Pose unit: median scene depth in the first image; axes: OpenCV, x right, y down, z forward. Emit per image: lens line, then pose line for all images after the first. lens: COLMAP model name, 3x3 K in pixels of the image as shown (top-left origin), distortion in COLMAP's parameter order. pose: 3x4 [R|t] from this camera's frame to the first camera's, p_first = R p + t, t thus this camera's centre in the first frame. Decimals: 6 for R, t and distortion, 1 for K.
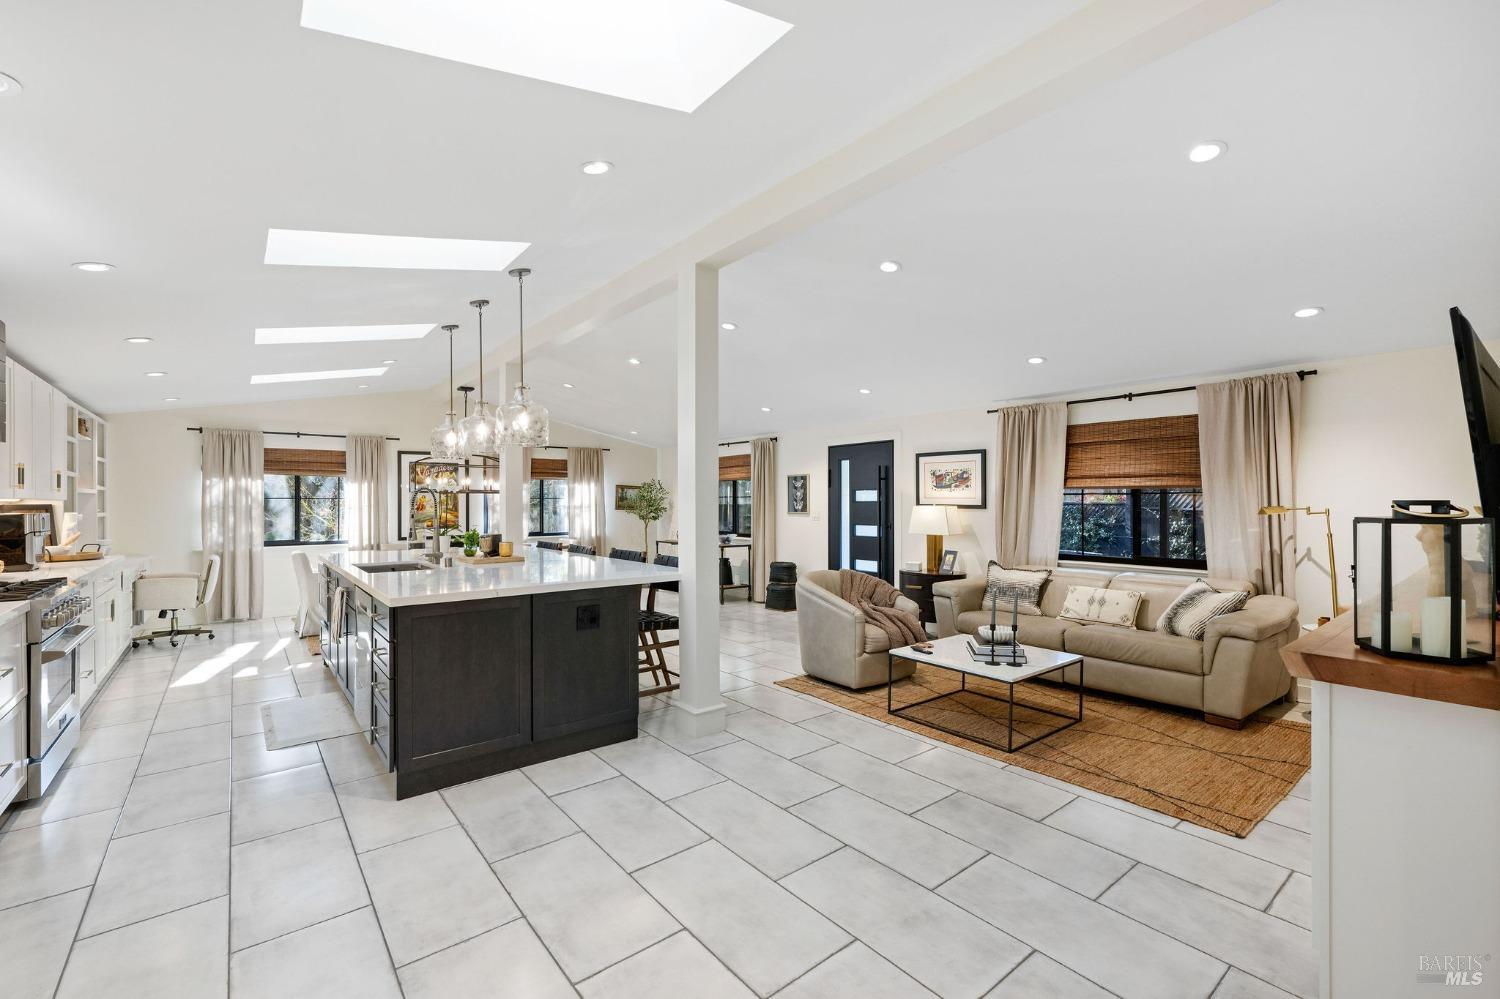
lens RADIAL K [[644.3, 0, 740.4], [0, 644.3, 503.0], [0, 0, 1]] dist [-0.001002, -0.000052]
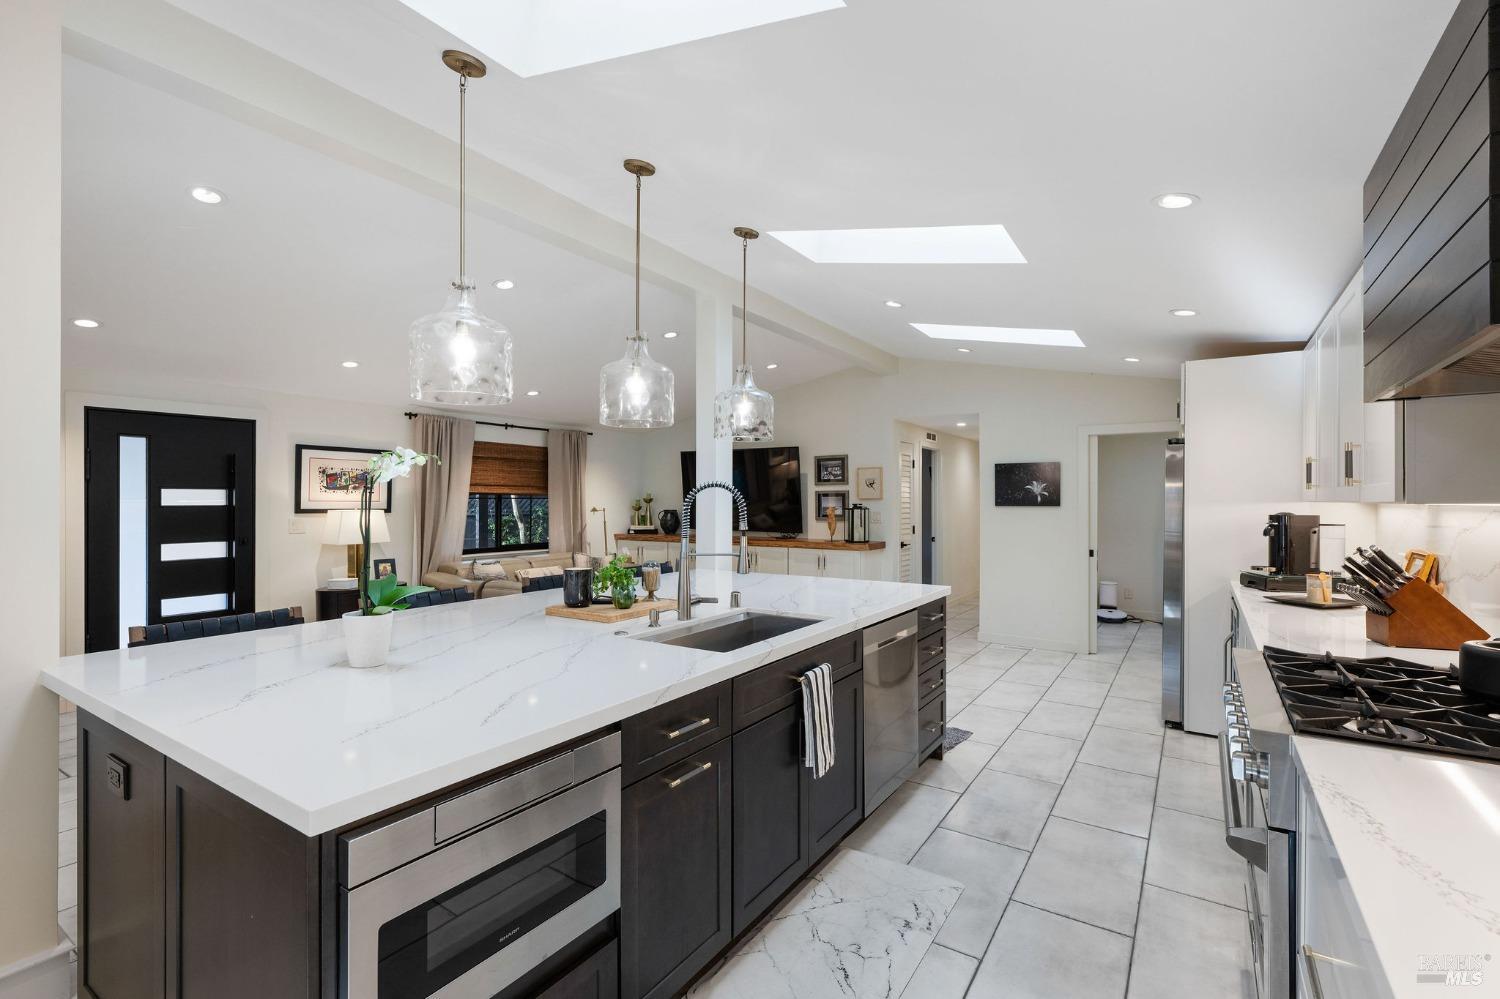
lens RADIAL K [[690.6, 0, 750.0], [0, 690.6, 499.5], [0, 0, 1]] dist [-0.002696, -0.000248]
pose [[-0.321908, 0.003817, 0.946763, -0.753358], [0.003623, 0.999990, -0.002800, -0.005605], [-0.946764, 0.002529, -0.321918, 0.810250]]
